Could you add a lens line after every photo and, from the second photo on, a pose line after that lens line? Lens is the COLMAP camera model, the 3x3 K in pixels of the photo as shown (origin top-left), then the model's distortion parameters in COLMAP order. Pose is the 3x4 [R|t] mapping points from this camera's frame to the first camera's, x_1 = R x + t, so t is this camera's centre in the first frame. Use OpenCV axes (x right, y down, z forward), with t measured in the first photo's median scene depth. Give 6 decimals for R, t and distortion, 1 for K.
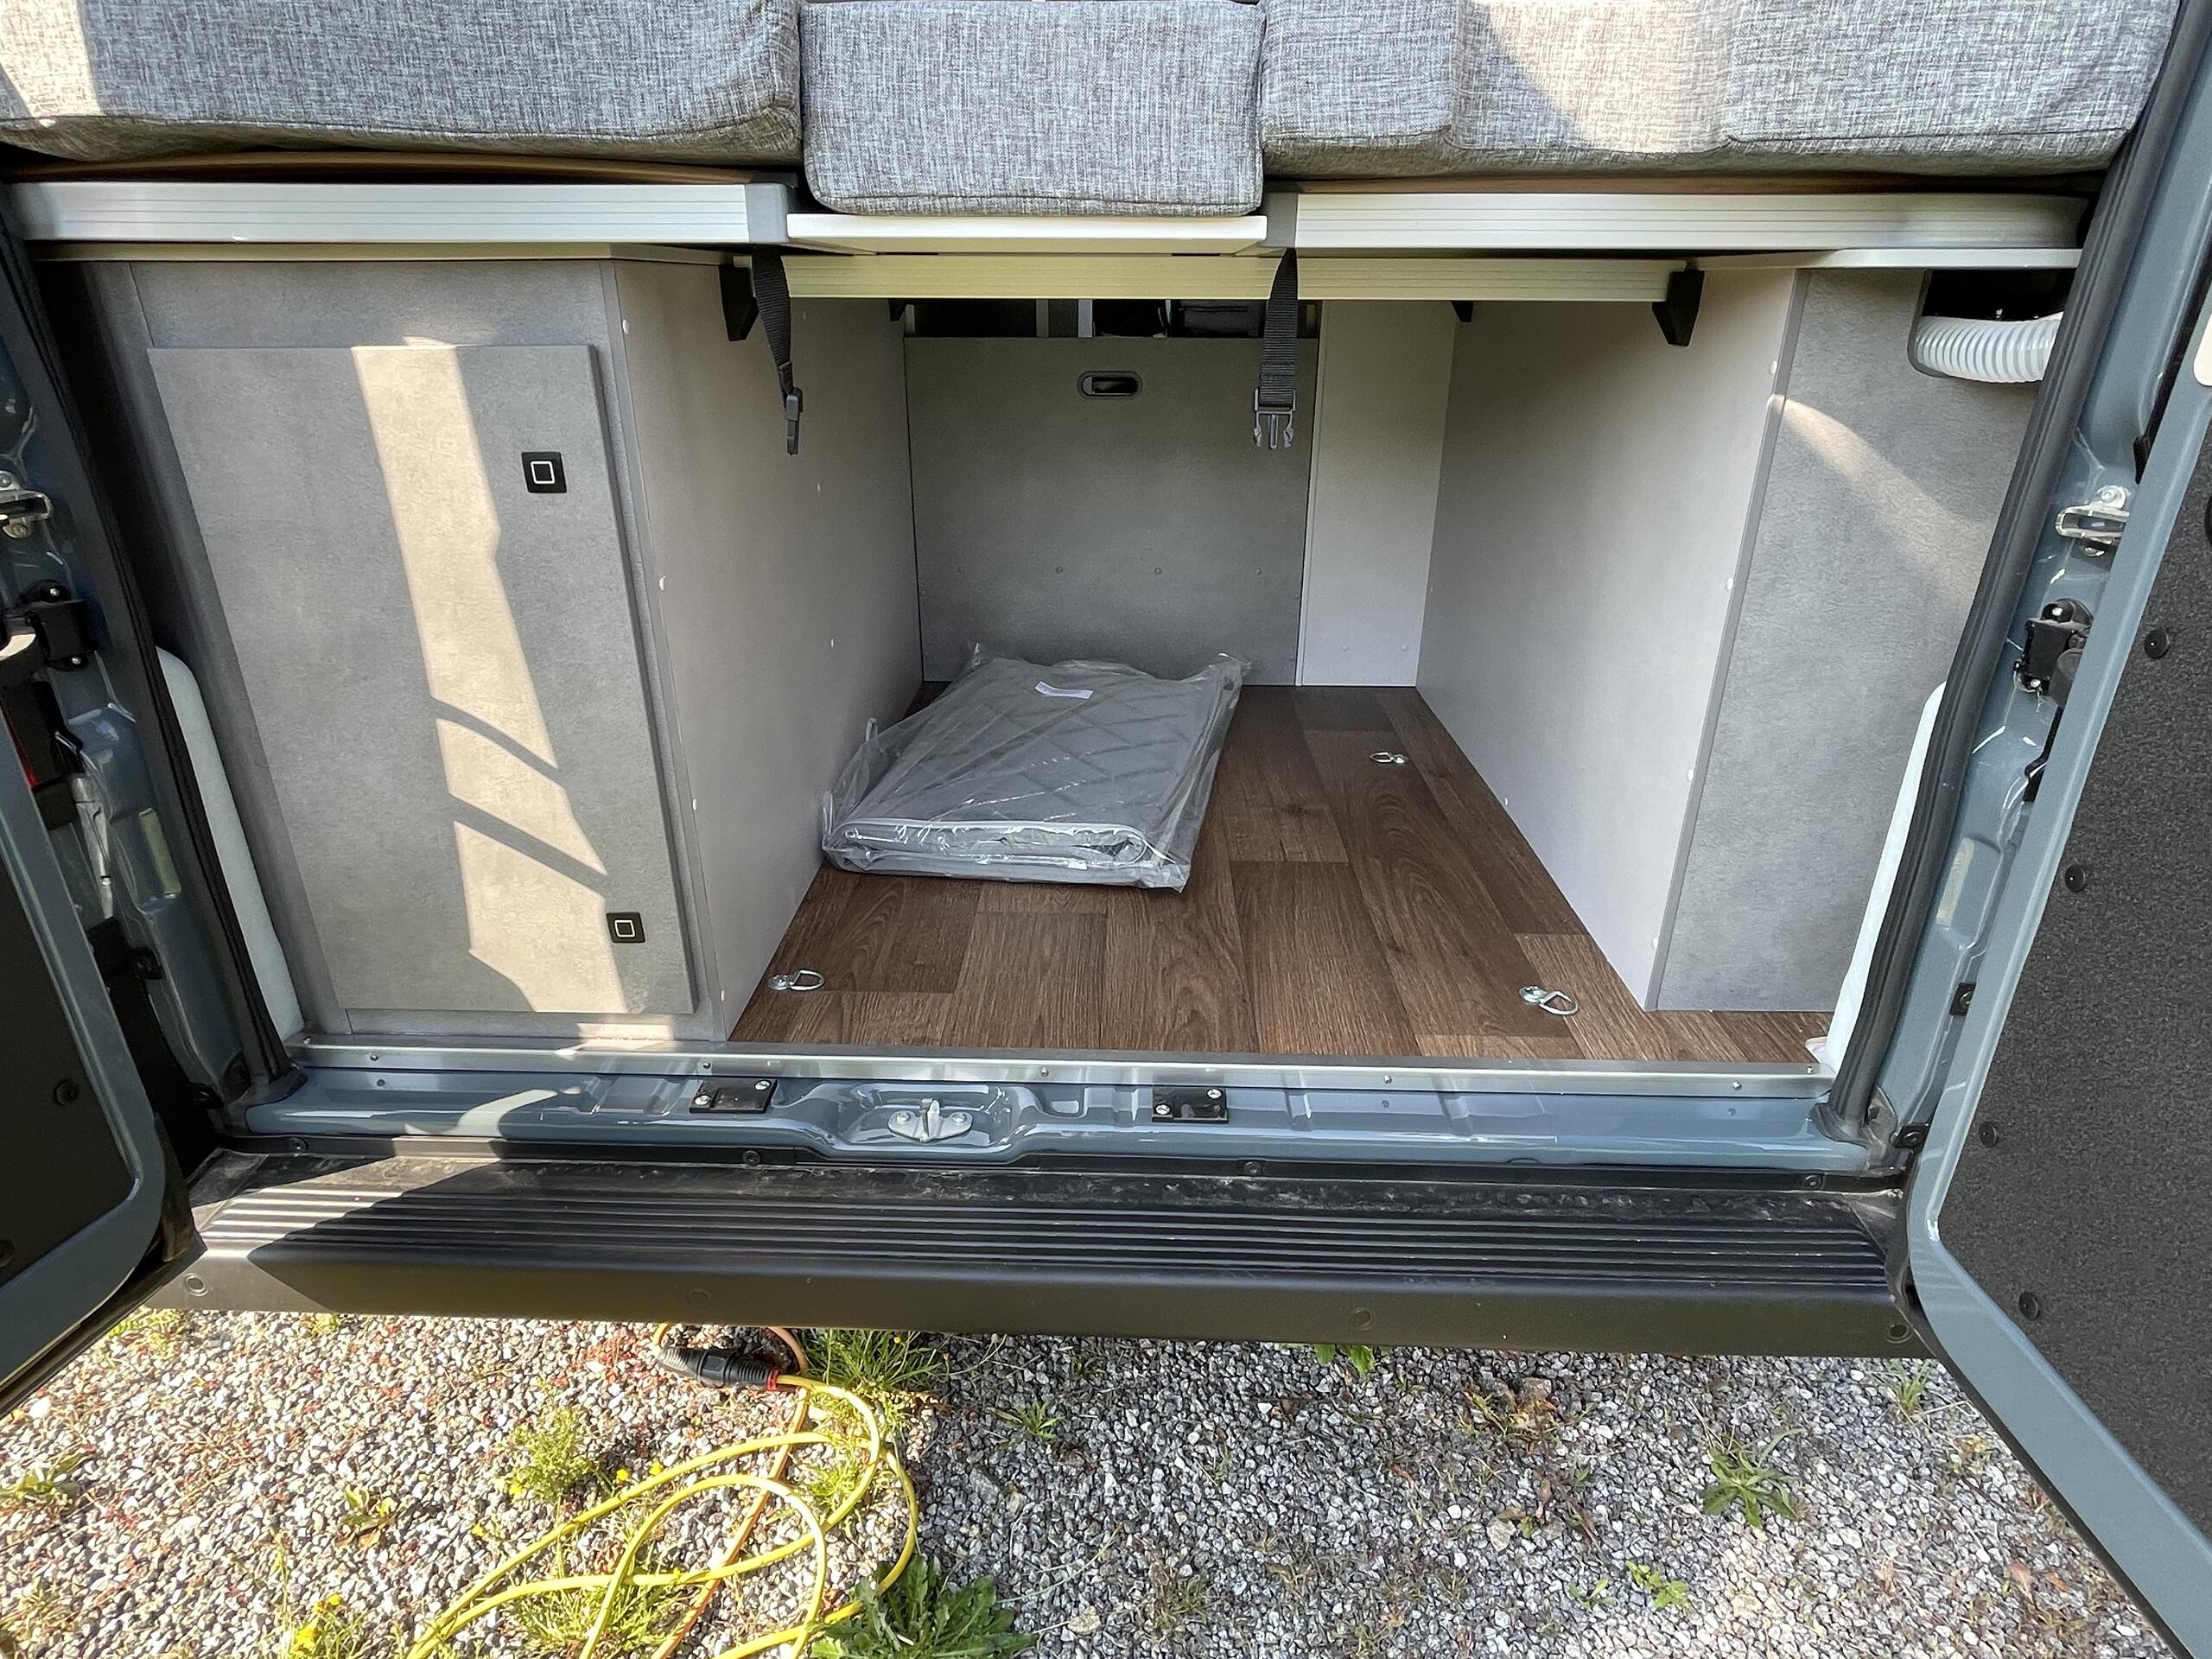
lens RADIAL K [[1246.7, 0, 1100.3], [0, 1246.7, 843.5], [0, 0, 1]] dist [-0.000525, -0.006171]
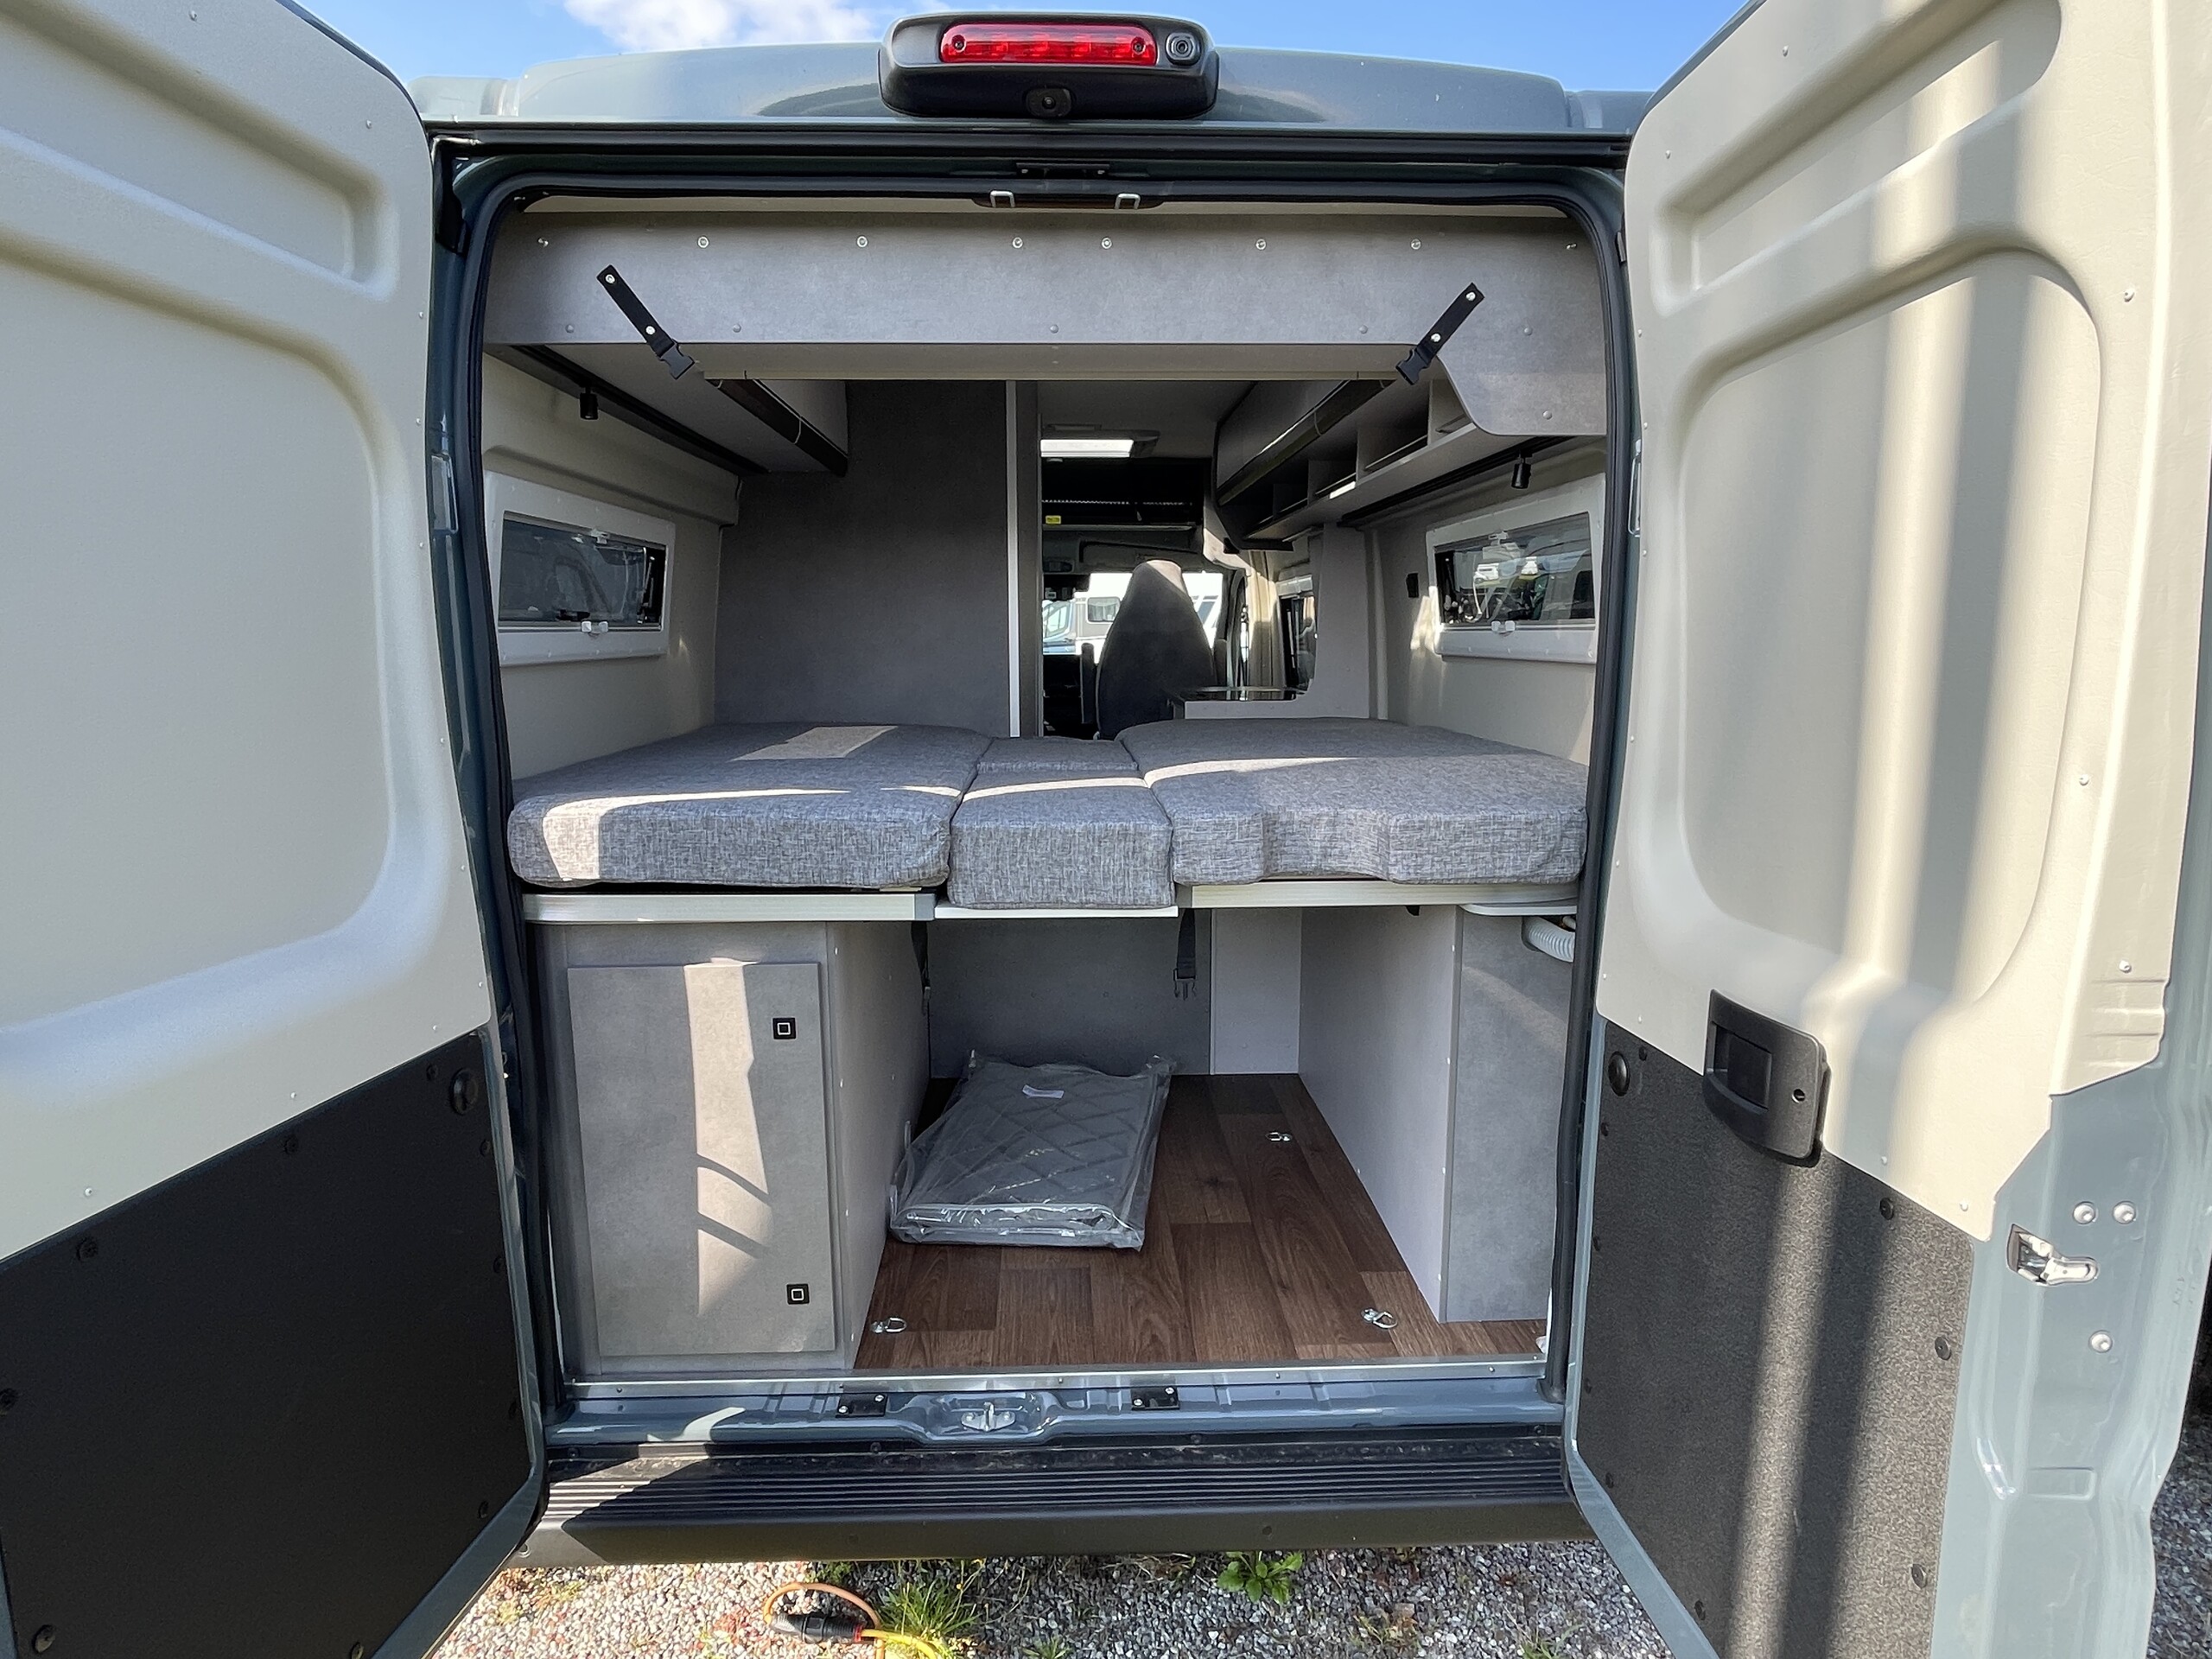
lens RADIAL K [[1228.0, 0, 1106.0], [0, 1228.0, 829.5], [0, 0, 1]] dist [-0.007741, -0.009946]
pose [[0.997573, -0.015074, 0.067981, -0.075858], [0.032281, 0.965154, -0.259683, -0.076705], [-0.061698, 0.261247, 0.963298, -0.612053]]
